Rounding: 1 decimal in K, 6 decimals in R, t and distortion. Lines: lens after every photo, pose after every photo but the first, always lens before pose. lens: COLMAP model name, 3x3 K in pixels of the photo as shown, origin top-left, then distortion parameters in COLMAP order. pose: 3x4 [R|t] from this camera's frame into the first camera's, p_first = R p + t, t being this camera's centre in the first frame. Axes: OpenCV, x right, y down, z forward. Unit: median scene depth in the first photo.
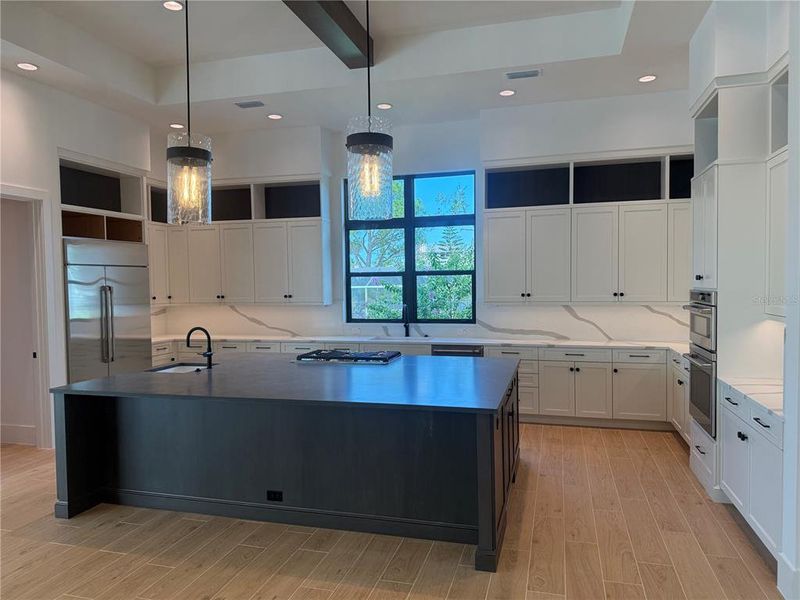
lens RADIAL K [[563.2, 0, 399.4], [0, 563.2, 303.3], [0, 0, 1]] dist [0.070577, -0.085378]
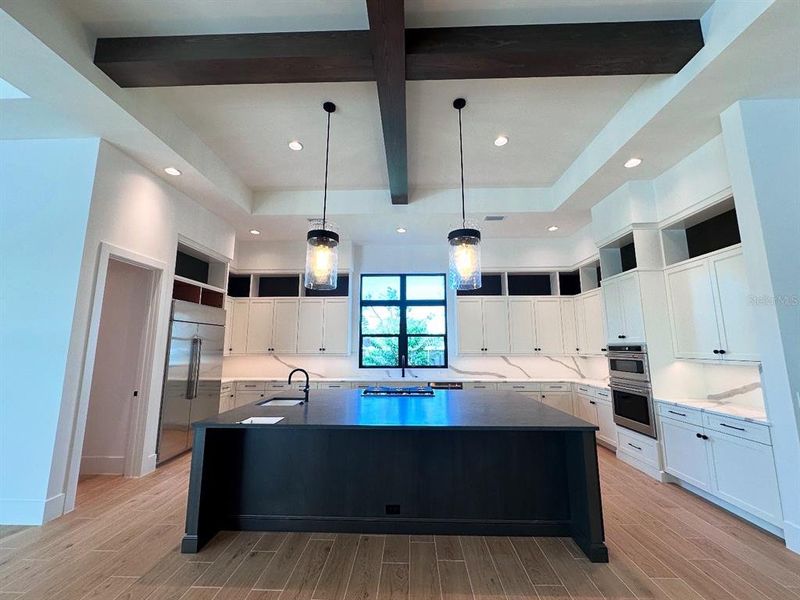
lens RADIAL K [[320.8, 0, 399.1], [0, 320.8, 297.9], [0, 0, 1]] dist [-0.000106, -0.000030]
pose [[0.971267, 0.048529, 0.232993, -0.242695], [-0.002999, 0.981408, -0.191910, 0.018557], [-0.237974, 0.185697, 0.953355, 0.167923]]
